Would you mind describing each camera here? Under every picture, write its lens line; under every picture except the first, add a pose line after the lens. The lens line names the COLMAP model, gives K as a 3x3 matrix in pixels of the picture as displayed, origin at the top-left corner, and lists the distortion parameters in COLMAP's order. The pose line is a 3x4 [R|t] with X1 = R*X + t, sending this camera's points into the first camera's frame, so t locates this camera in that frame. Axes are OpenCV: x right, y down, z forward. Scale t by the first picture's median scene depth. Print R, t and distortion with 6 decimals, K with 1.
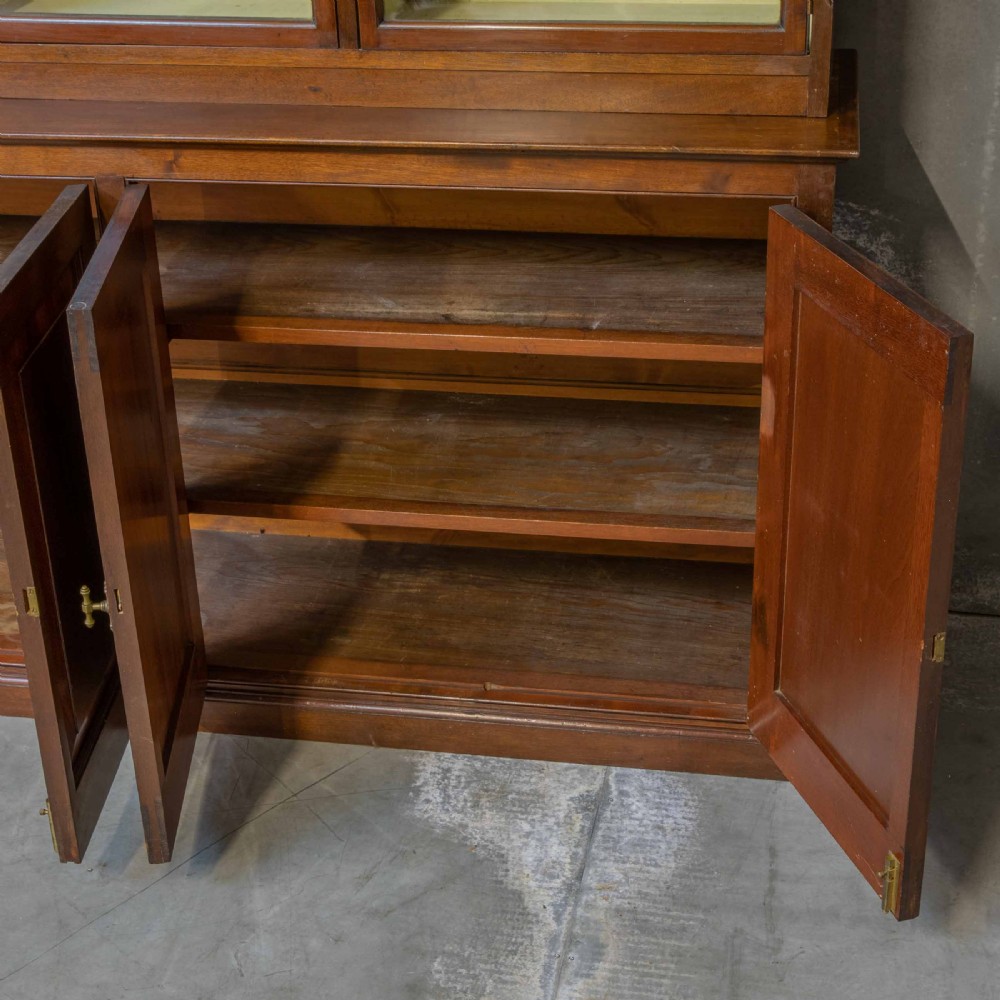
lens RADIAL K [[1786.6, 0, 481.4], [0, 1786.6, 446.0], [0, 0, 1]] dist [-0.014897, 0.029189]
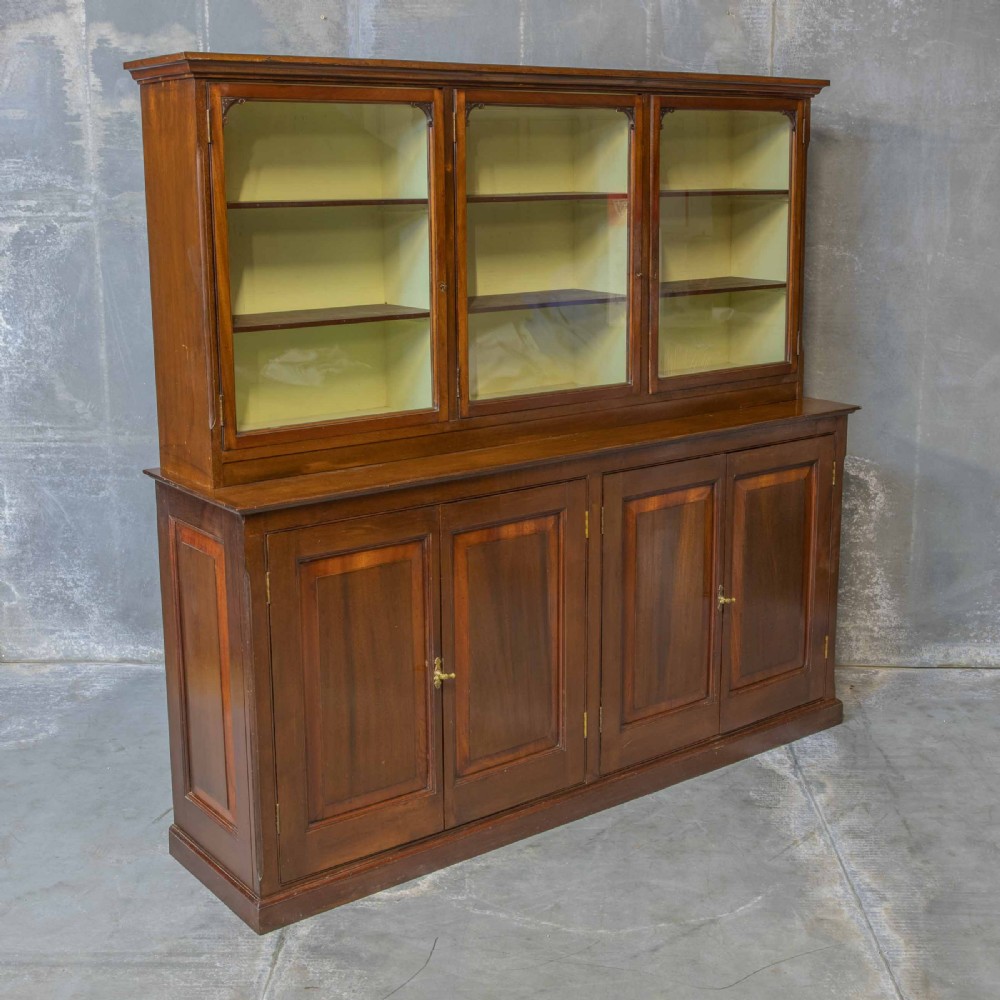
lens RADIAL K [[1403.6, 0, 486.8], [0, 1403.6, 425.1], [0, 0, 1]] dist [-0.072572, 0.110496]
pose [[0.985483, -0.004756, 0.169705, -0.539422], [0.053094, 0.958101, -0.281468, 0.288951], [-0.161256, 0.286392, 0.944445, -0.535546]]
